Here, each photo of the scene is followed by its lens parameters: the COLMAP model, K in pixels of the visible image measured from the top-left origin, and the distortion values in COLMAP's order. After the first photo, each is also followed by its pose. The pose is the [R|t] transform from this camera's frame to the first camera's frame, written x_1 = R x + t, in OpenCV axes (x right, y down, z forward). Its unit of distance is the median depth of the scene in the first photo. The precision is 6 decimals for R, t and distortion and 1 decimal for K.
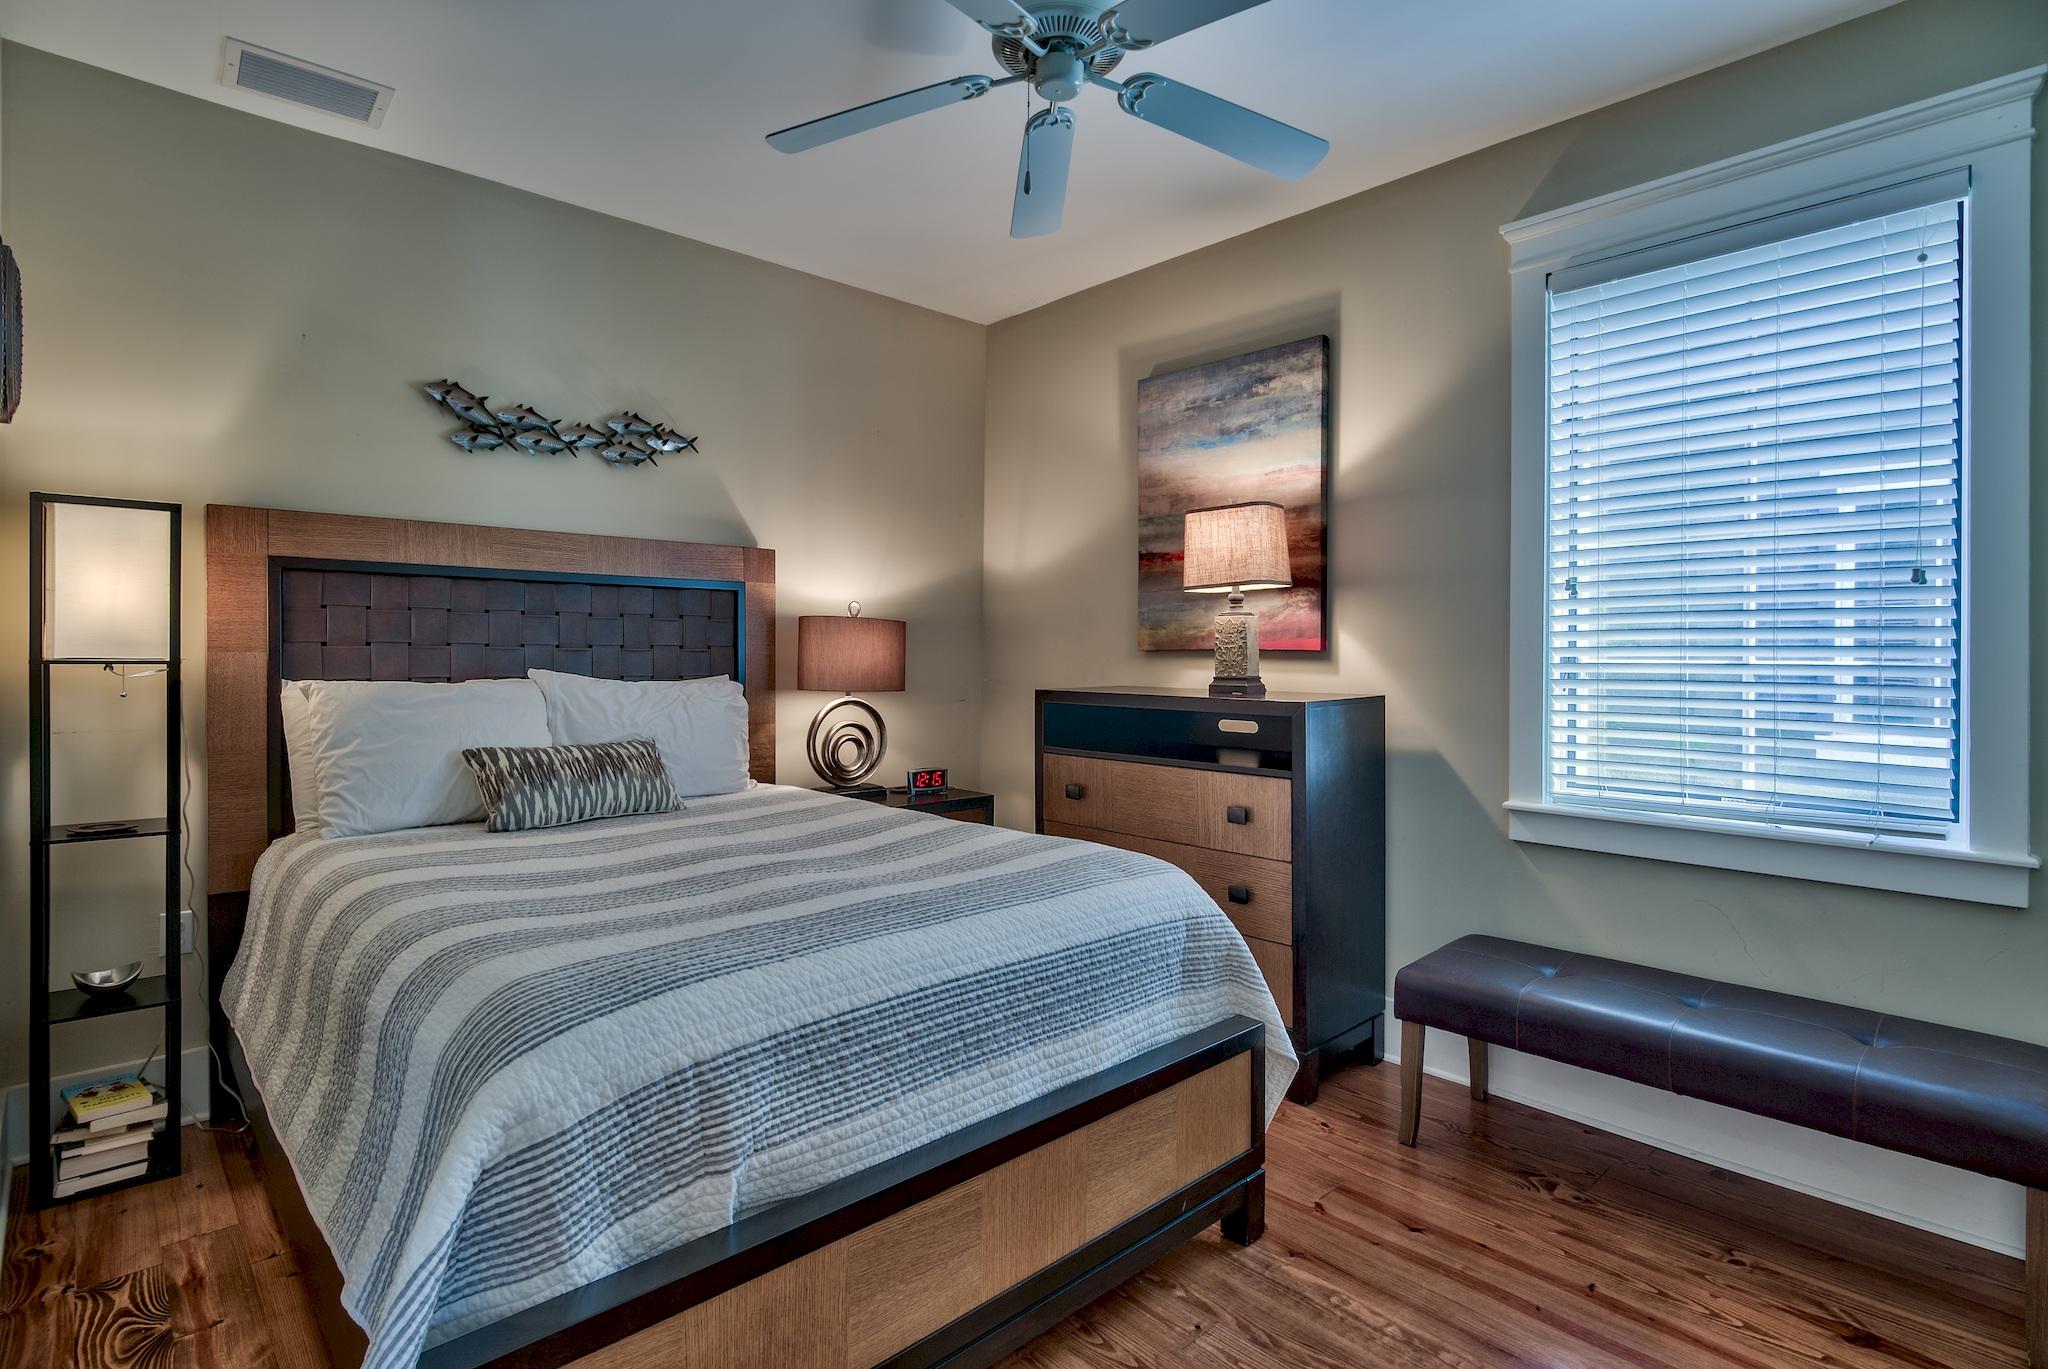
lens RADIAL K [[1014.4, 0, 1034.8], [0, 1014.4, 686.2], [0, 0, 1]] dist [-0.004239, -0.001320]
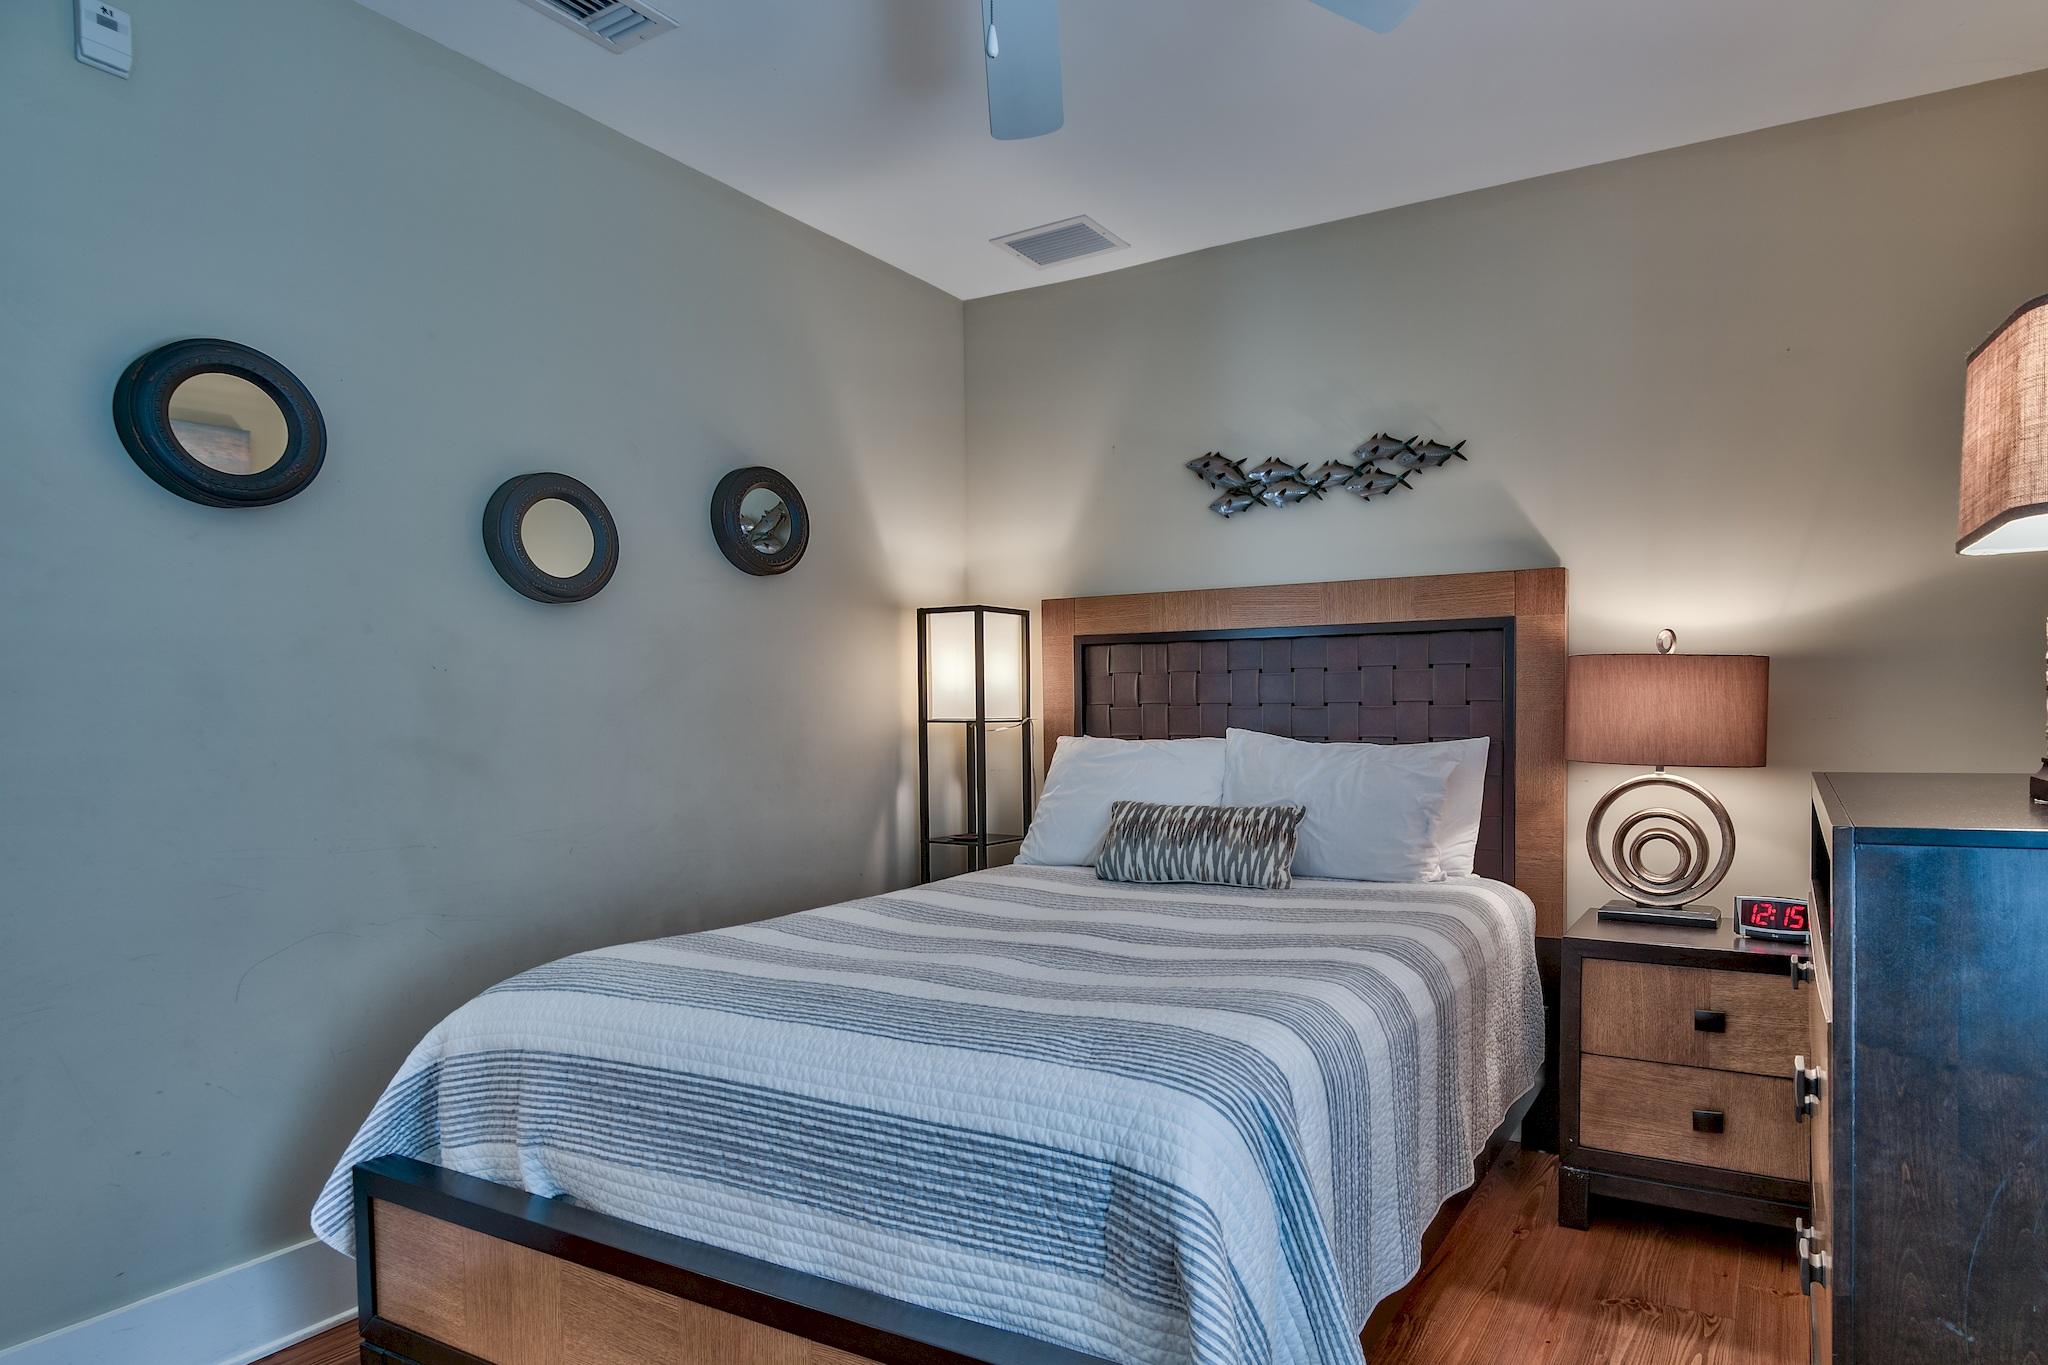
lens RADIAL K [[1073.0, 0, 1023.5], [0, 1073.0, 779.4], [0, 0, 1]] dist [-0.003087, -0.000568]
pose [[0.330327, 0.051548, -0.942458, 0.469277], [-0.021531, 0.998659, 0.047076, -0.012898], [0.943621, 0.004742, 0.330994, 0.498643]]
